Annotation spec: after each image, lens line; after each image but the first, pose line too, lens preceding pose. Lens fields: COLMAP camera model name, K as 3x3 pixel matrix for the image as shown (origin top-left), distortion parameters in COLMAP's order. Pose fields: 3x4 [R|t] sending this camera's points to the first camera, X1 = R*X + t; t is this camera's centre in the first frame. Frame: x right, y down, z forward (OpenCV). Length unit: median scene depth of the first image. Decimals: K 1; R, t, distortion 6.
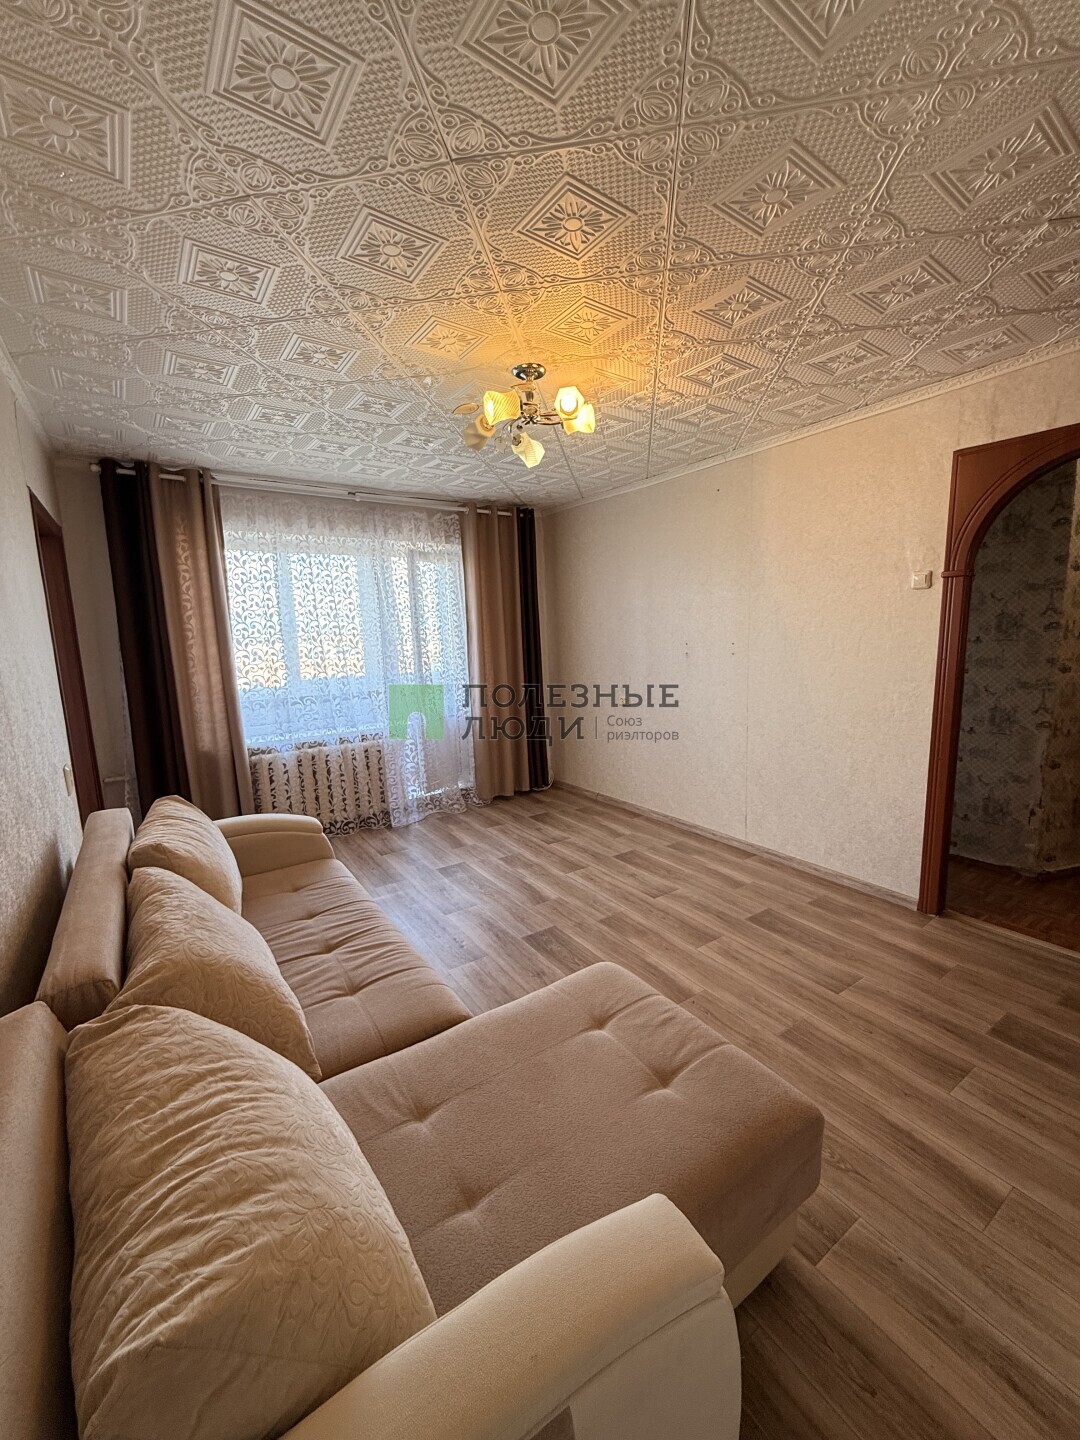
lens RADIAL K [[575.0, 0, 541.2], [0, 575.0, 719.3], [0, 0, 1]] dist [-0.001078, 0.000320]
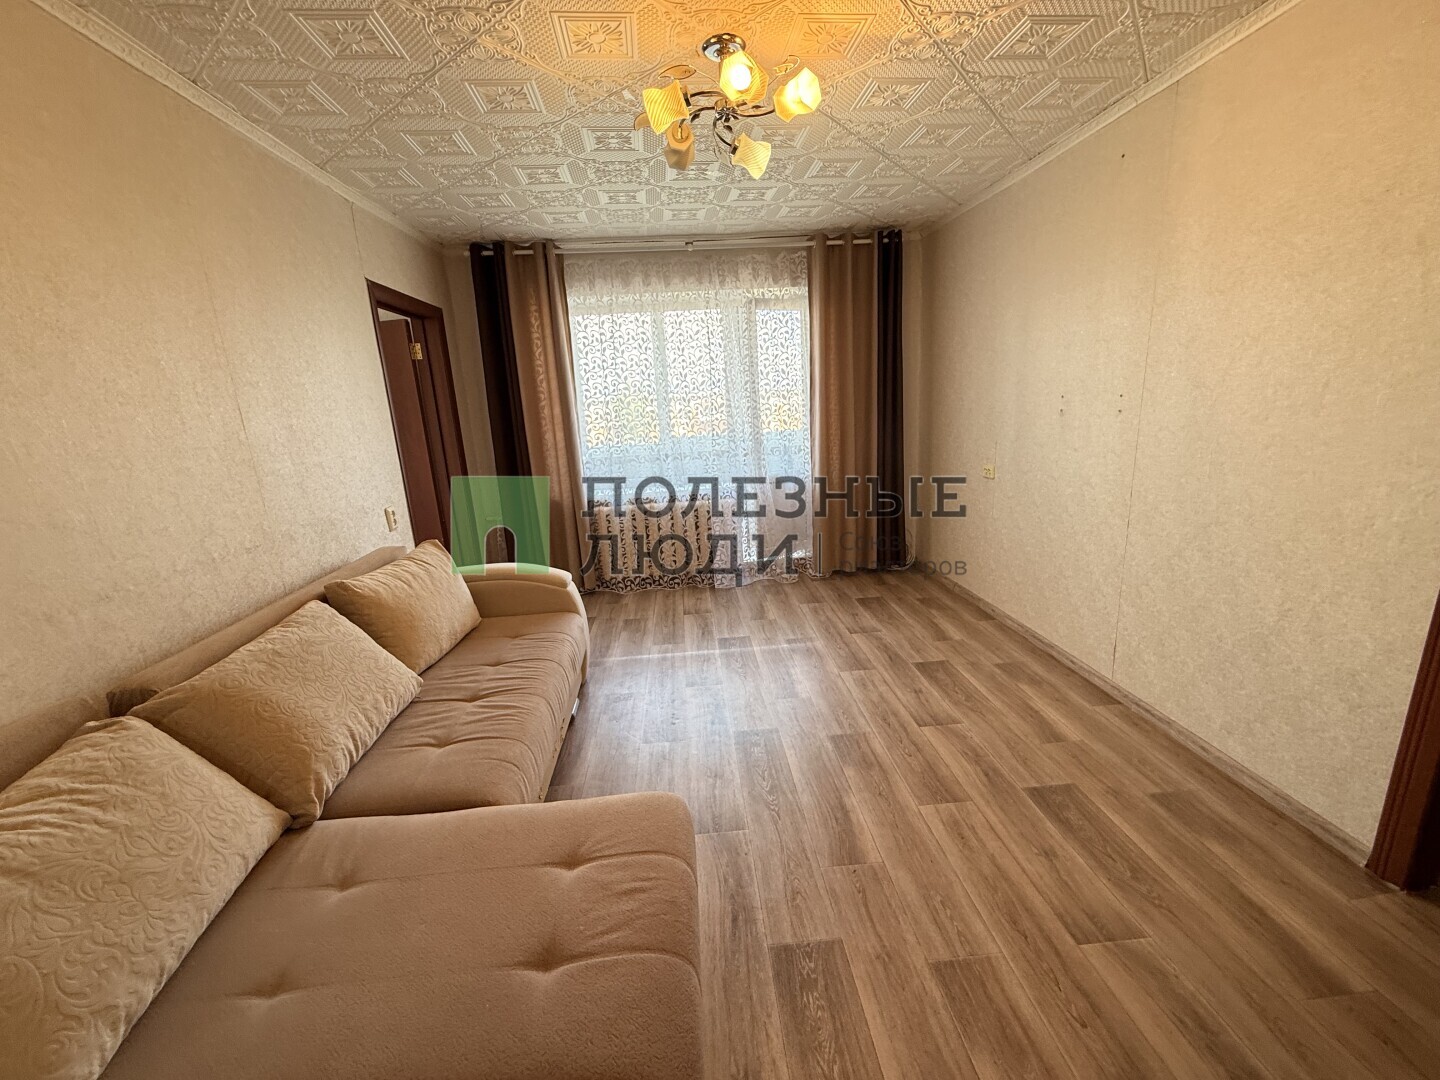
lens RADIAL K [[575.0, 0, 718.2], [0, 575.0, 540.6], [0, 0, 1]] dist [-0.001078, 0.000320]
pose [[0.867409, 0.103930, -0.486621, 0.270207], [-0.047773, 0.990821, 0.126459, -0.026103], [0.495297, -0.086444, 0.864412, 0.169477]]
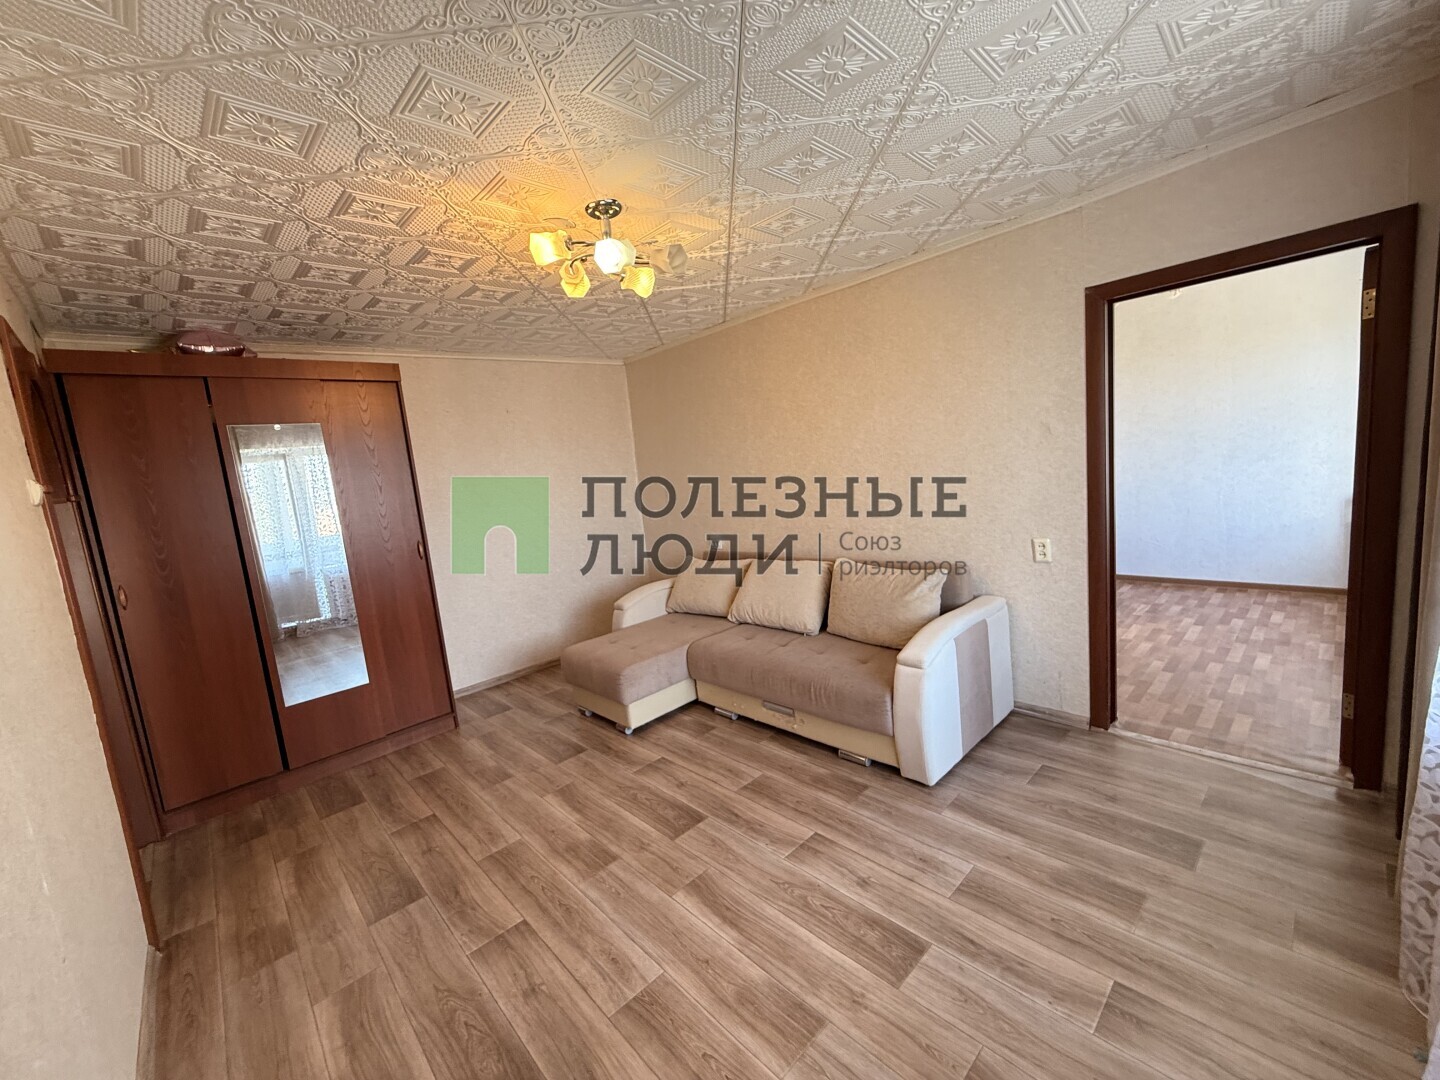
lens RADIAL K [[575.0, 0, 718.2], [0, 575.0, 540.6], [0, 0, 1]] dist [-0.001078, 0.000320]
pose [[-0.978121, 0.153701, -0.140197, 0.007387], [0.109597, 0.953510, 0.280725, -0.216070], [0.176827, 0.259218, -0.949494, 1.321569]]
